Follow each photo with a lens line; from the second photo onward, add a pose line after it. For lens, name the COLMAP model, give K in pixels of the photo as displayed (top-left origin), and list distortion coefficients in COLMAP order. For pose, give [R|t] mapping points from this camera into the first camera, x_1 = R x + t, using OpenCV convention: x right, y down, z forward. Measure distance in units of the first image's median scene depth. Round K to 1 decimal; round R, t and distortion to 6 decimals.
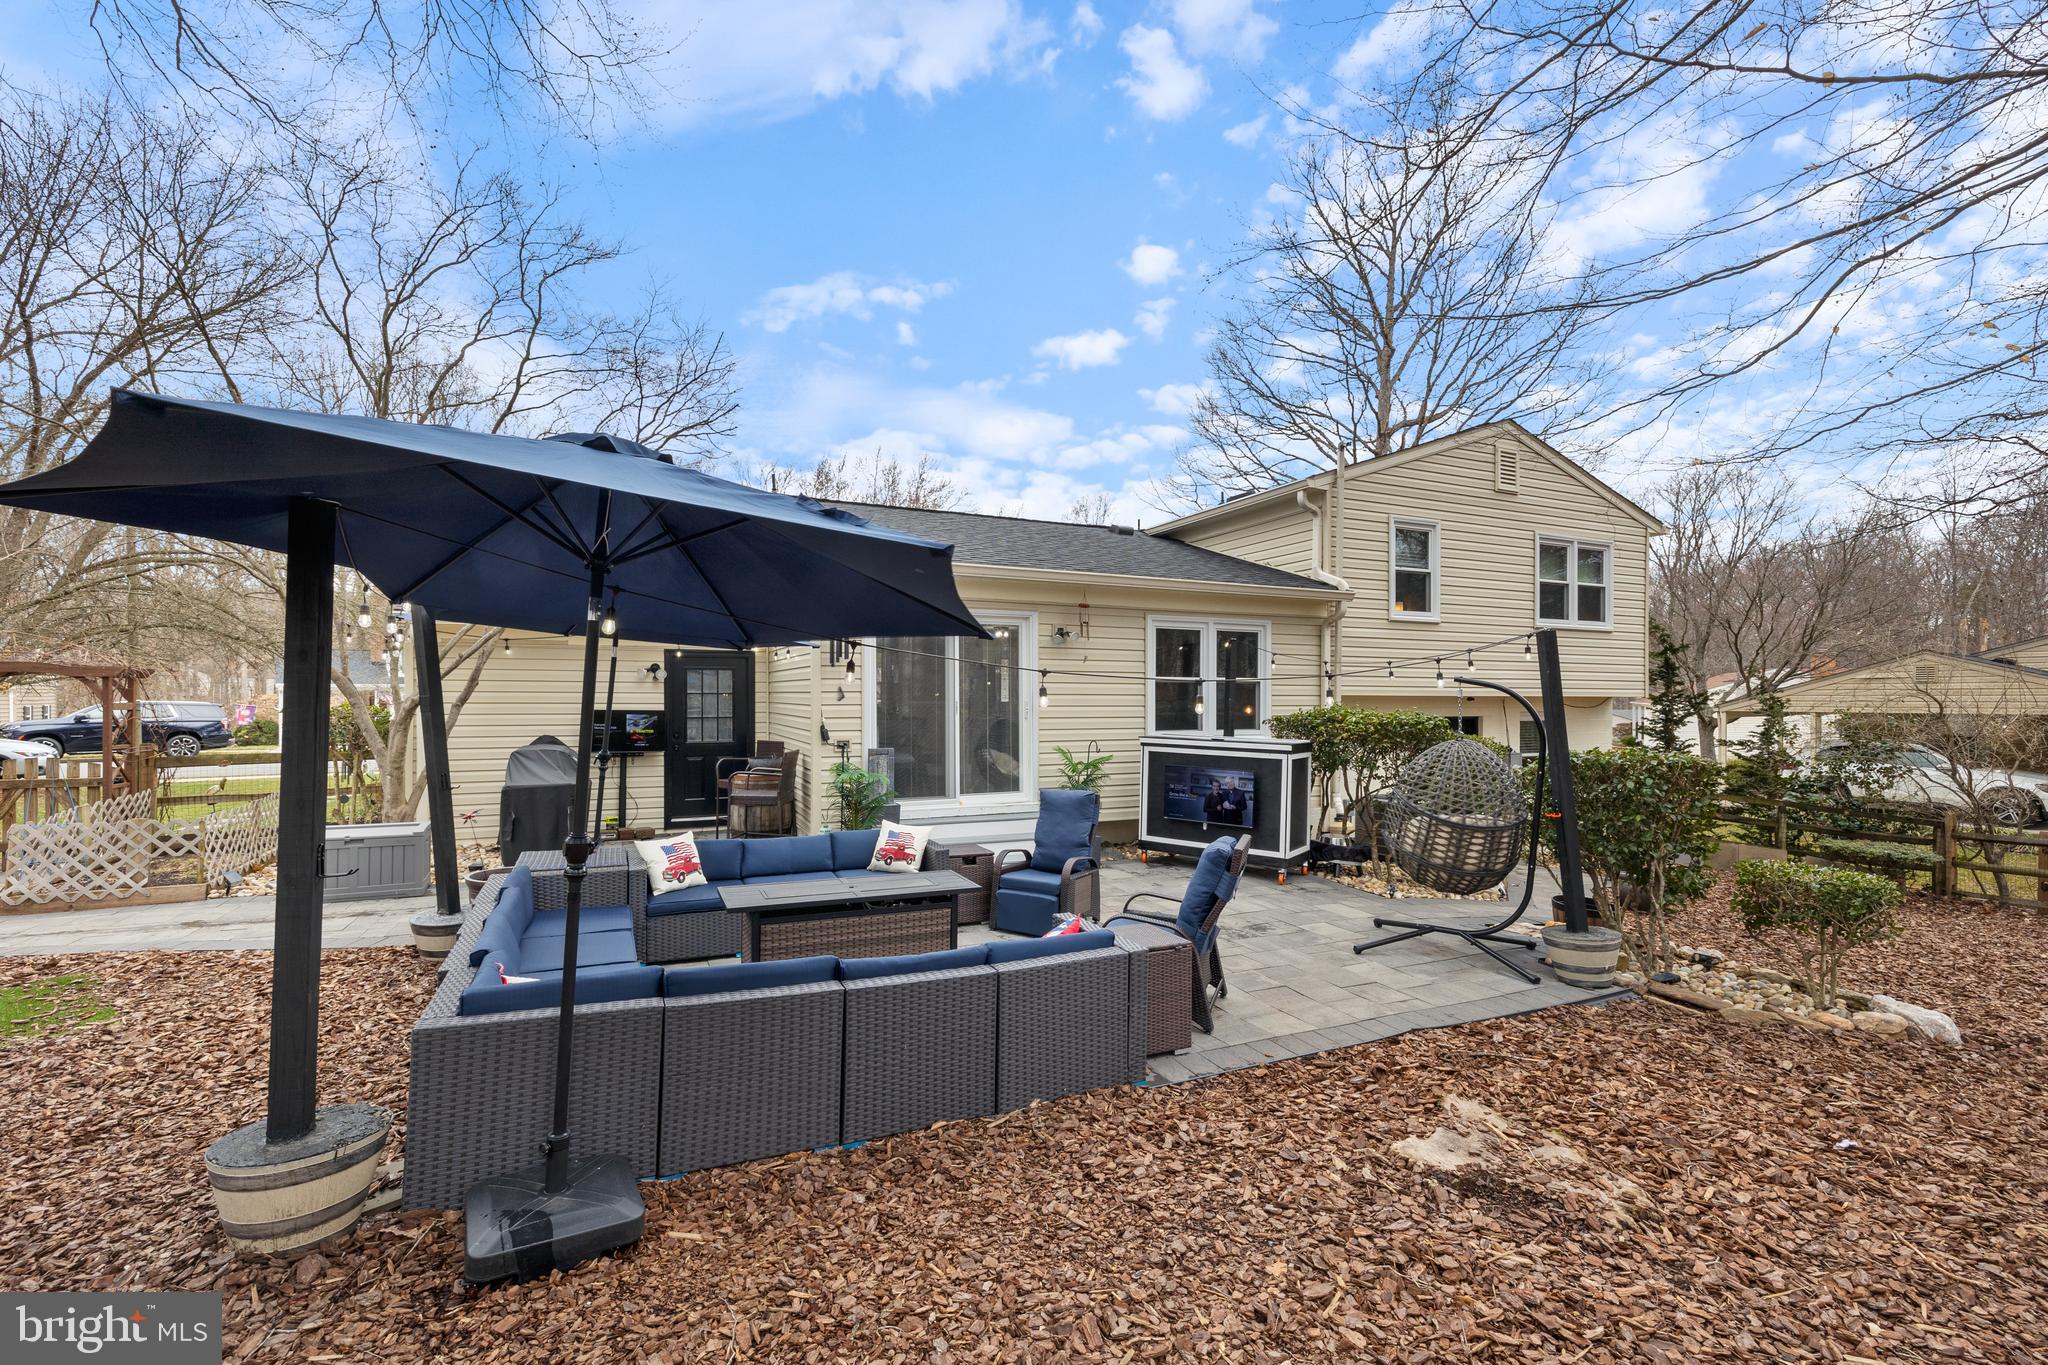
lens RADIAL K [[887.3, 0, 1028.6], [0, 887.3, 680.0], [0, 0, 1]] dist [-0.012172, -0.000274]
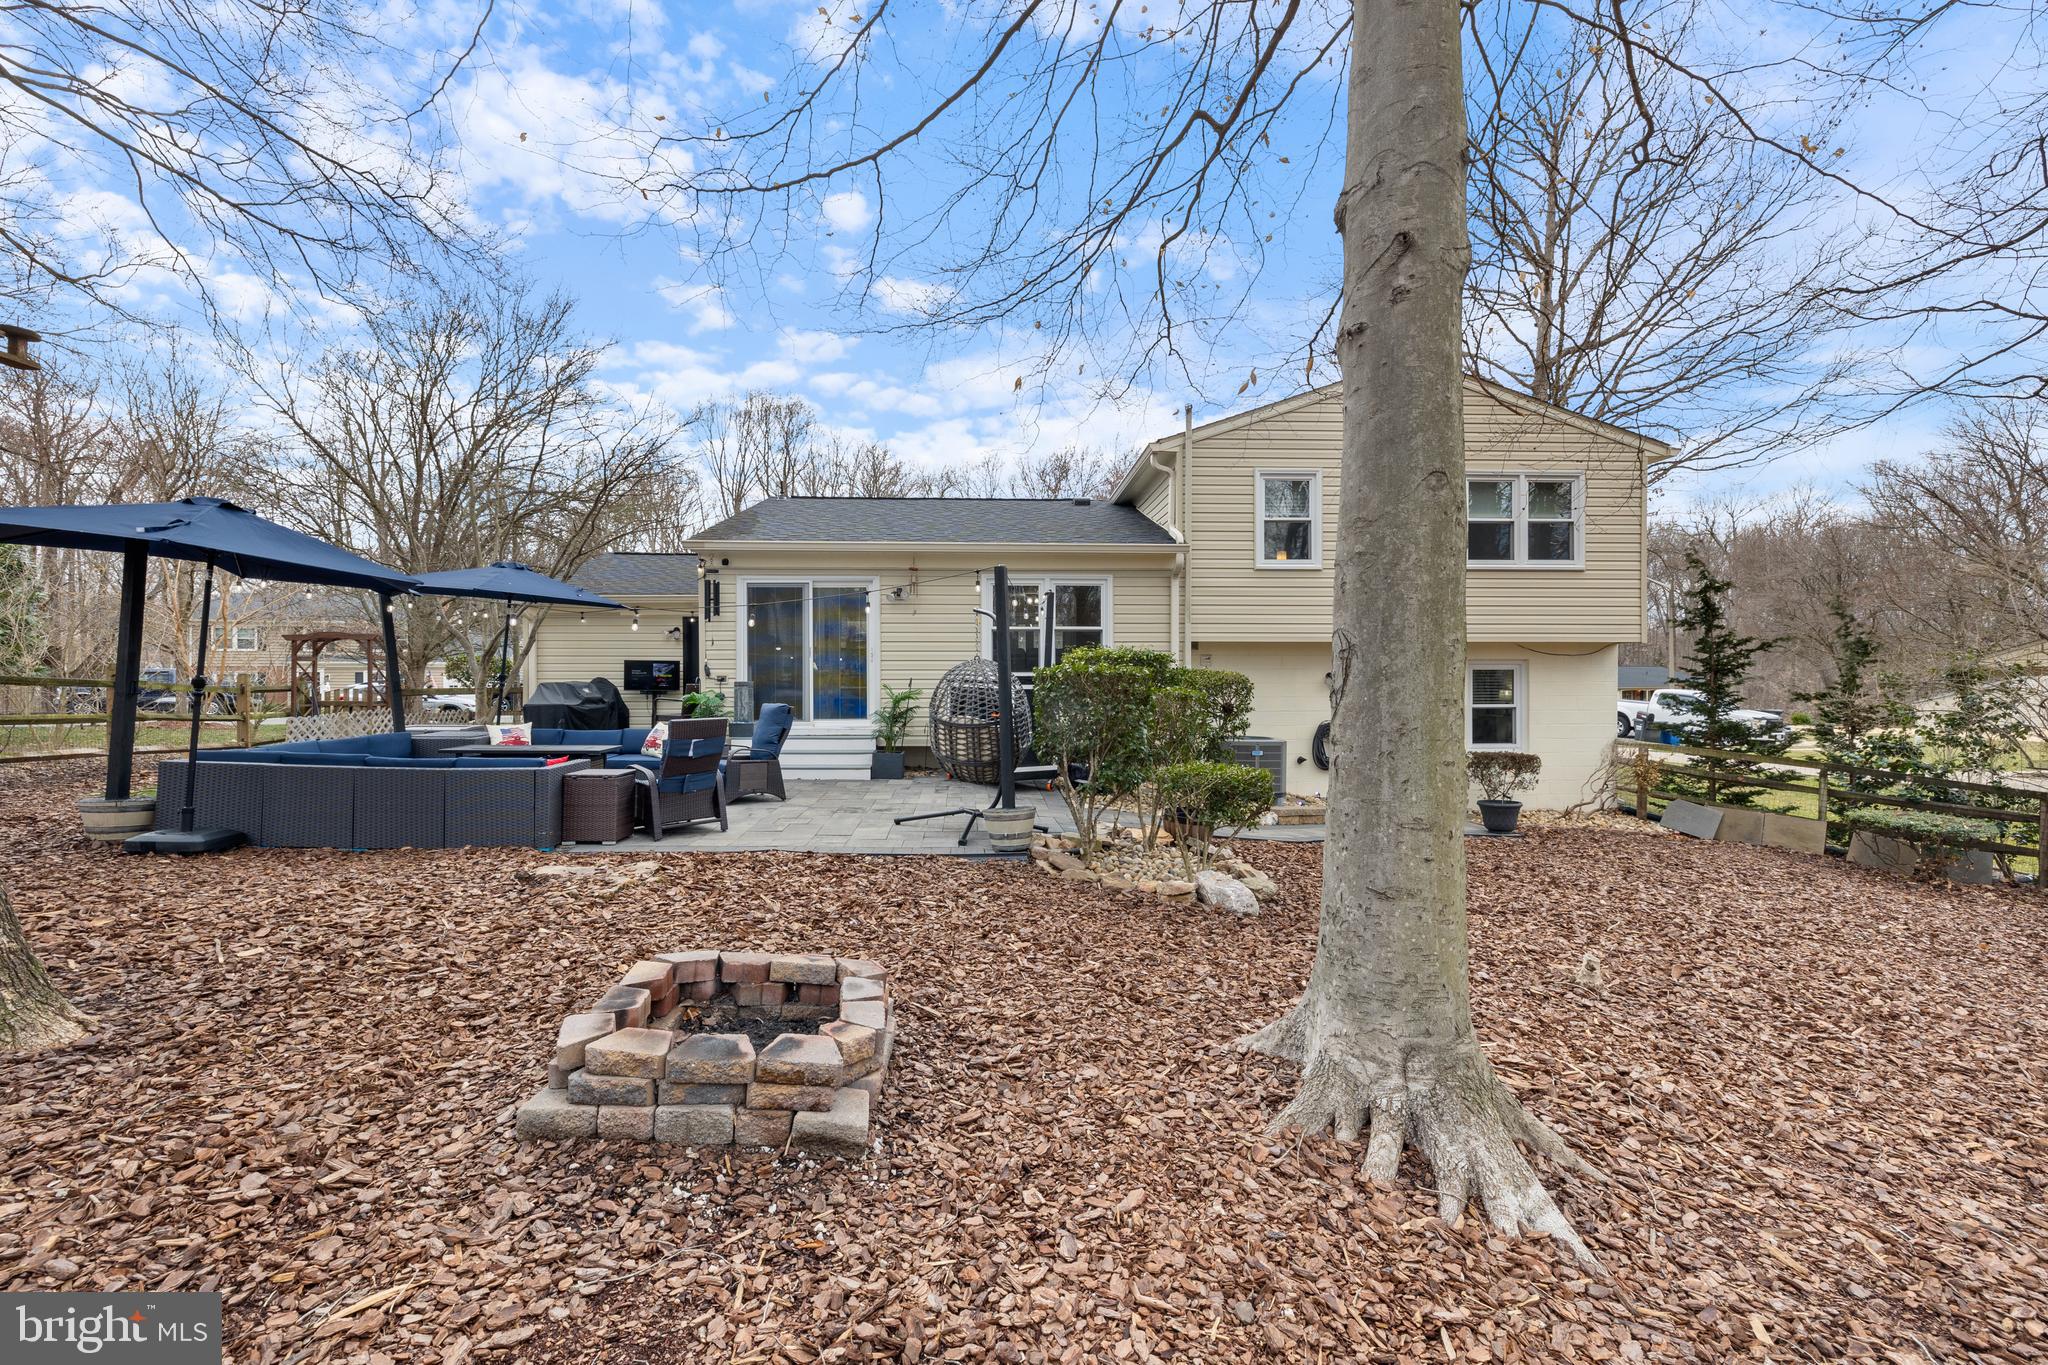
lens RADIAL K [[887.3, 0, 1028.6], [0, 887.3, 680.0], [0, 0, 1]] dist [-0.012172, -0.000274]
pose [[0.929032, -0.004171, -0.369976, 0.570748], [0.011285, 0.999791, 0.017066, 0.043906], [0.369827, -0.020031, 0.928885, -0.073086]]
